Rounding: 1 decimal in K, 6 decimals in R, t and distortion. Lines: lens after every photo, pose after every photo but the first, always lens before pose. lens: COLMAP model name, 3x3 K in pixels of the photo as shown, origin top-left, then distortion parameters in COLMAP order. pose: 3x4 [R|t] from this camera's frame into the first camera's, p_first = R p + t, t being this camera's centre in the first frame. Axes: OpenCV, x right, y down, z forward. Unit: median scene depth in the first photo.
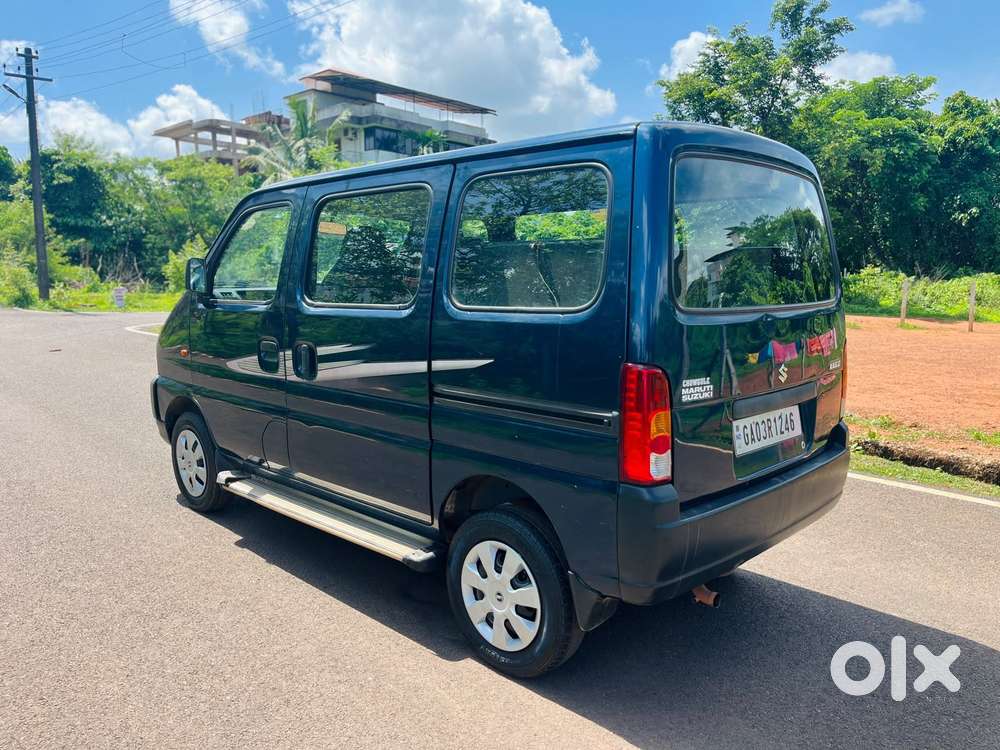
lens RADIAL K [[759.1, 0, 501.2], [0, 759.1, 377.1], [0, 0, 1]] dist [0.058862, -0.083055]
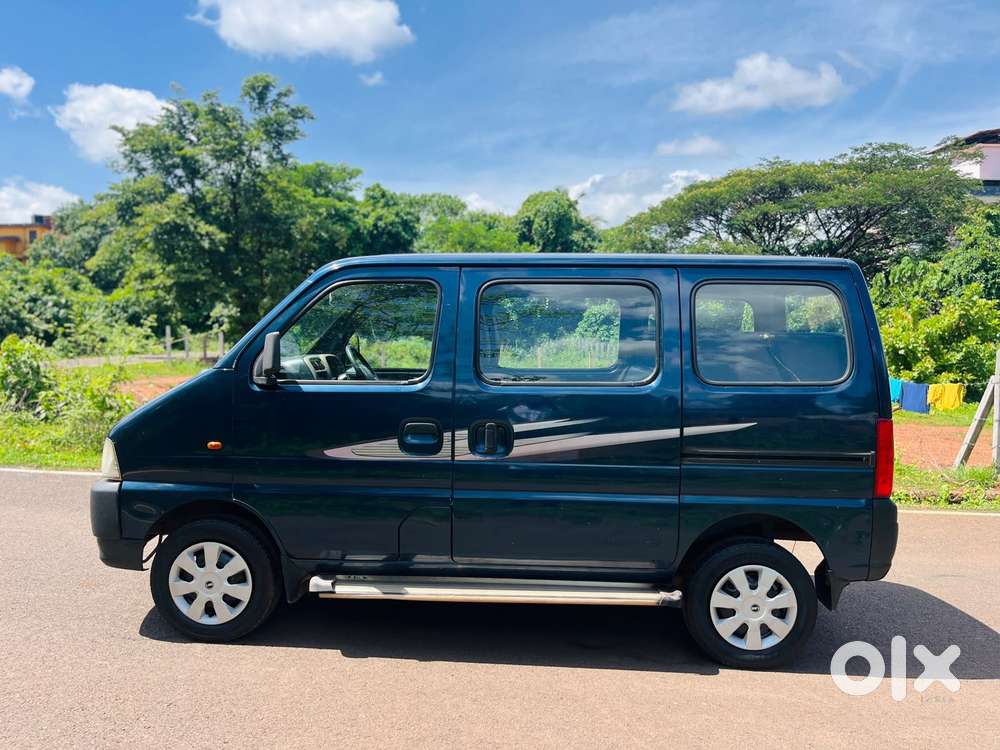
lens RADIAL K [[759.1, 0, 501.0], [0, 759.1, 369.8], [0, 0, 1]] dist [0.058862, -0.083055]
pose [[0.739237, -0.018053, 0.673203, -0.097772], [0.074134, 0.995747, -0.054704, -0.005986], [-0.669352, 0.090347, 0.737431, 0.024977]]
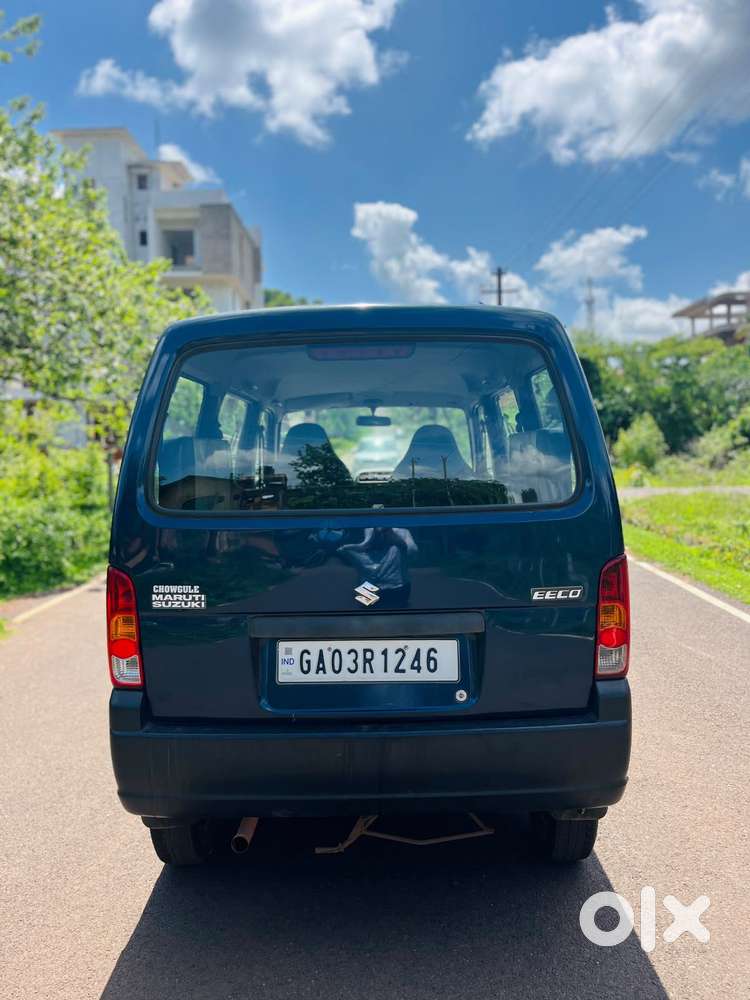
lens RADIAL K [[759.1, 0, 374.0], [0, 759.1, 504.1], [0, 0, 1]] dist [0.058862, -0.083055]
pose [[0.692085, 0.028789, -0.721242, 0.073390], [-0.073177, 0.996855, -0.030428, -0.005826], [0.718097, 0.073837, 0.692015, 0.034588]]
